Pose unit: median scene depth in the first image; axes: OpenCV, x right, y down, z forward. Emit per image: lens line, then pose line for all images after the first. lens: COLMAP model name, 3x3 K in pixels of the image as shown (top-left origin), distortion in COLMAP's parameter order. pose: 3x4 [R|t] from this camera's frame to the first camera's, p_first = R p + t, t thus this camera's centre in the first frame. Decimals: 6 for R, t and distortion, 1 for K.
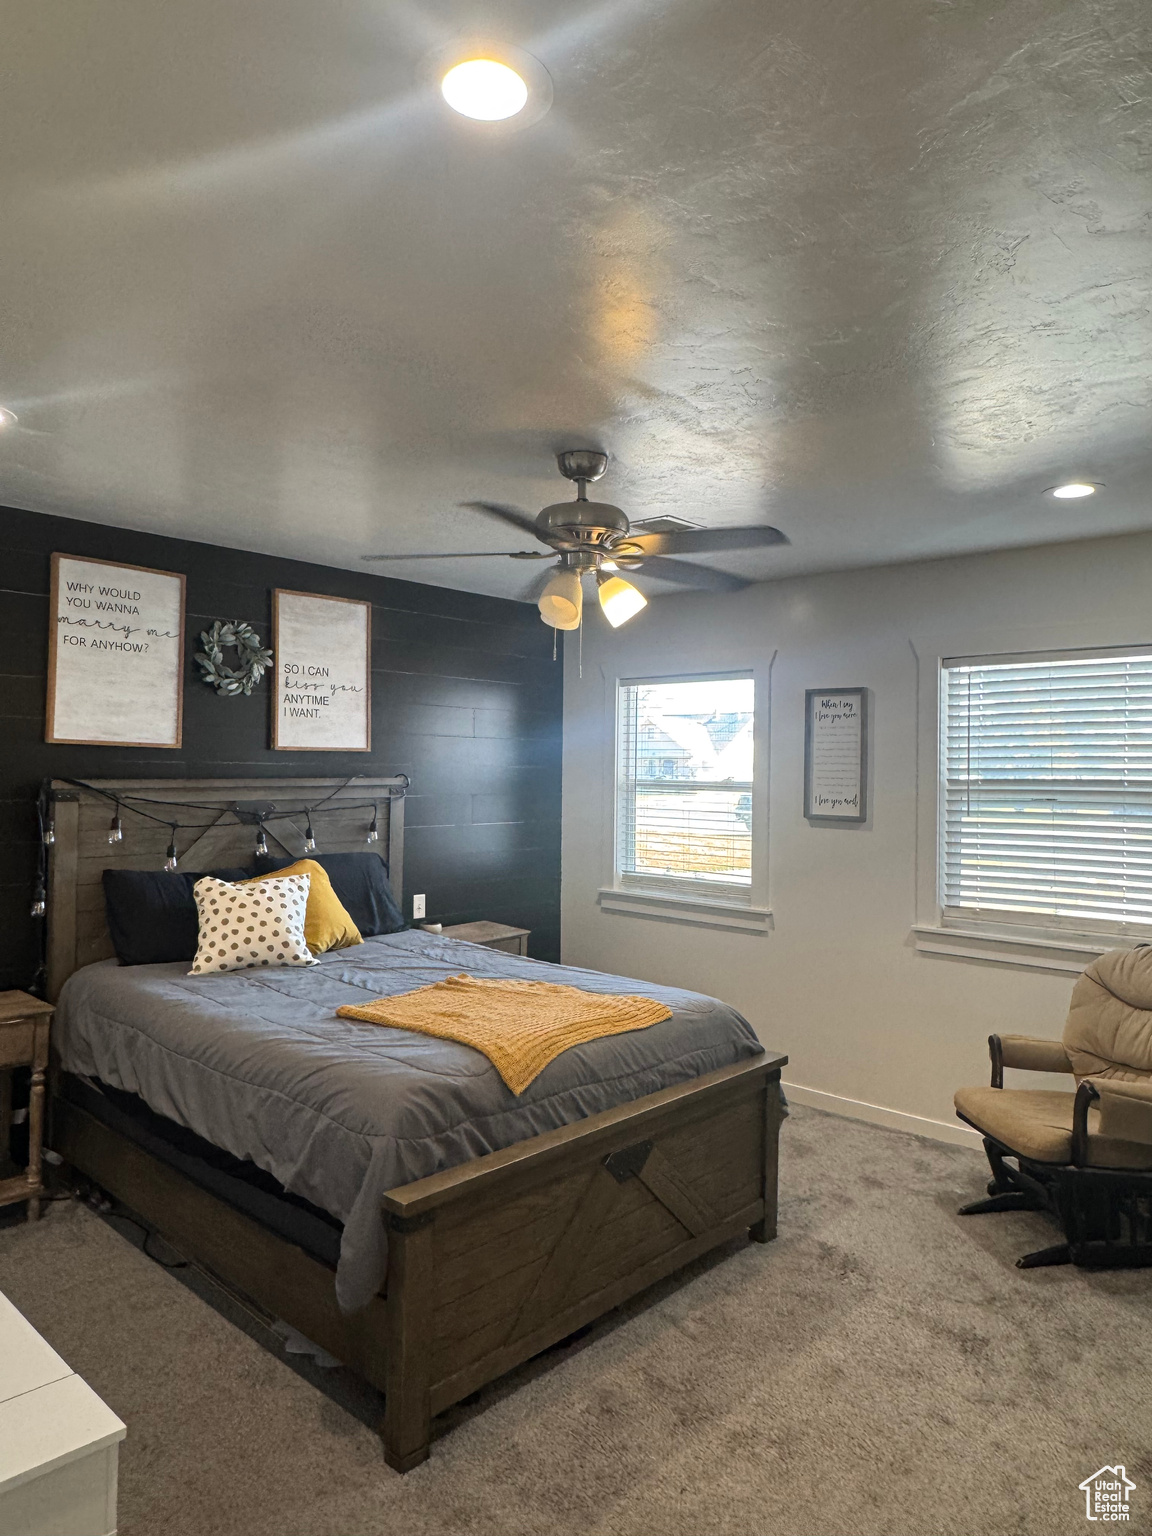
lens RADIAL K [[1007.1, 0, 576.0], [0, 1007.1, 768.0], [0, 0, 1]] dist [-0.006565, -0.001755]
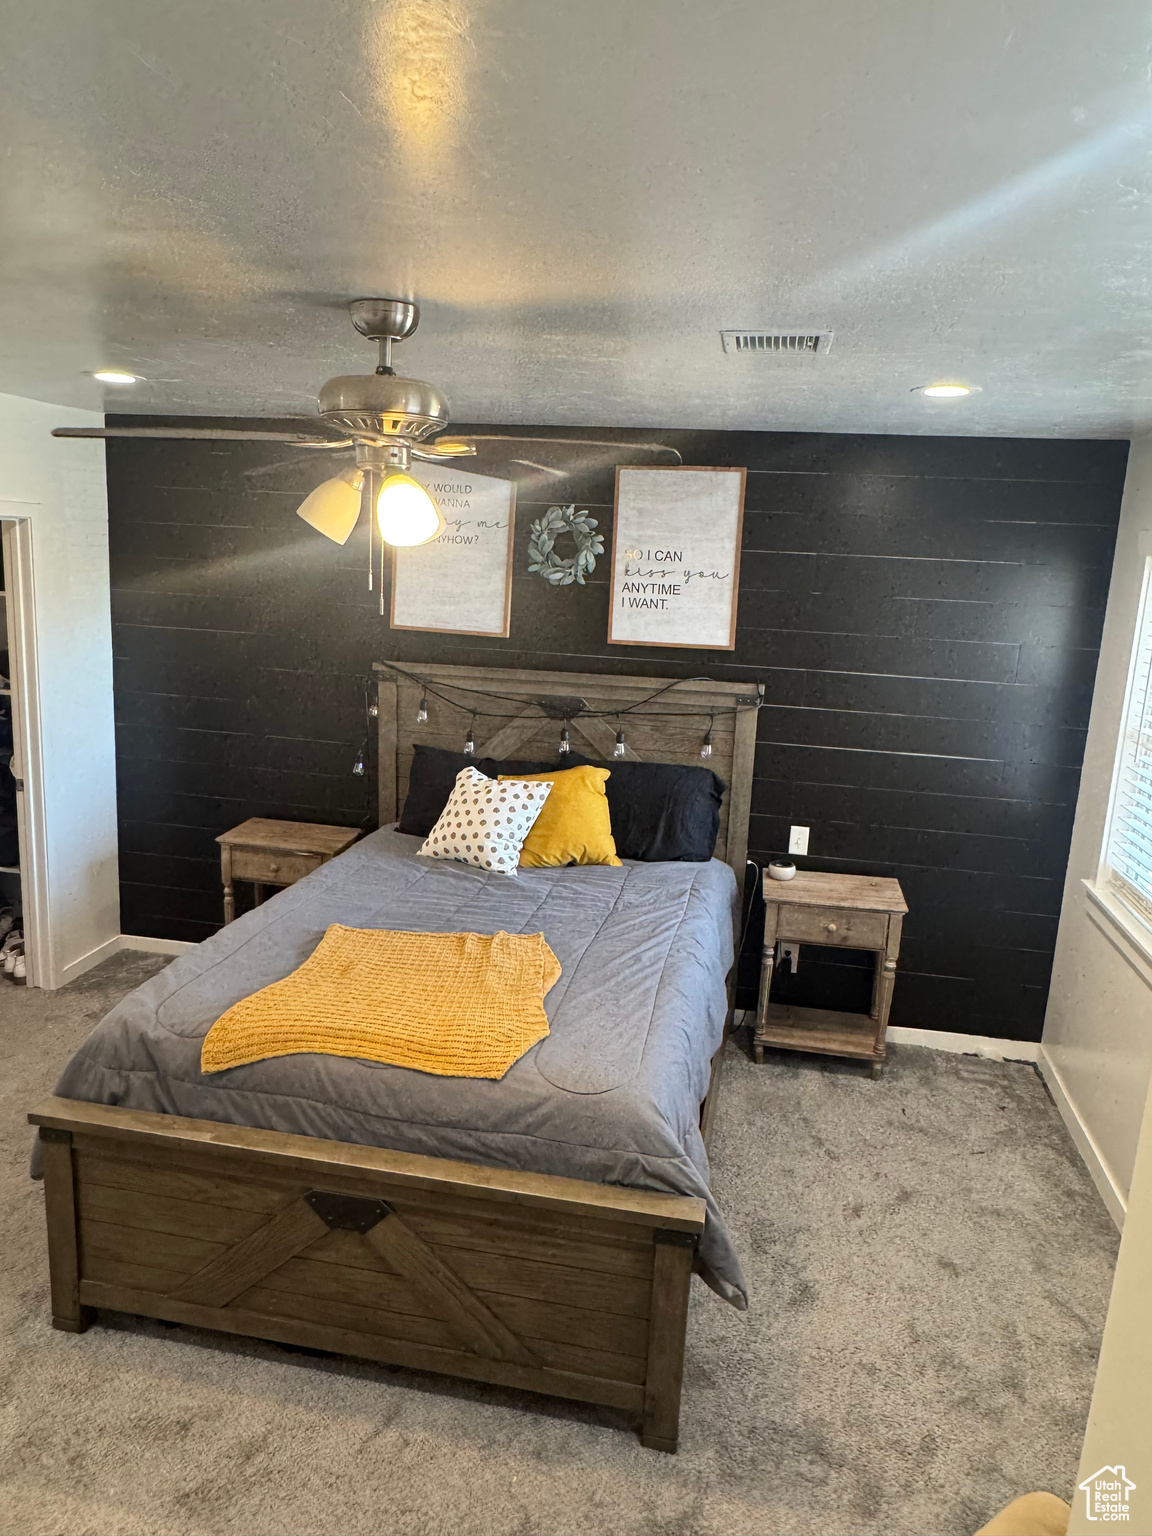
lens RADIAL K [[1007.1, 0, 576.0], [0, 1007.1, 768.0], [0, 0, 1]] dist [-0.006565, -0.001755]
pose [[0.523432, 0.186085, -0.831500, 0.507059], [-0.039932, 0.980146, 0.194214, -0.088528], [0.851131, -0.068454, 0.520470, 0.497234]]
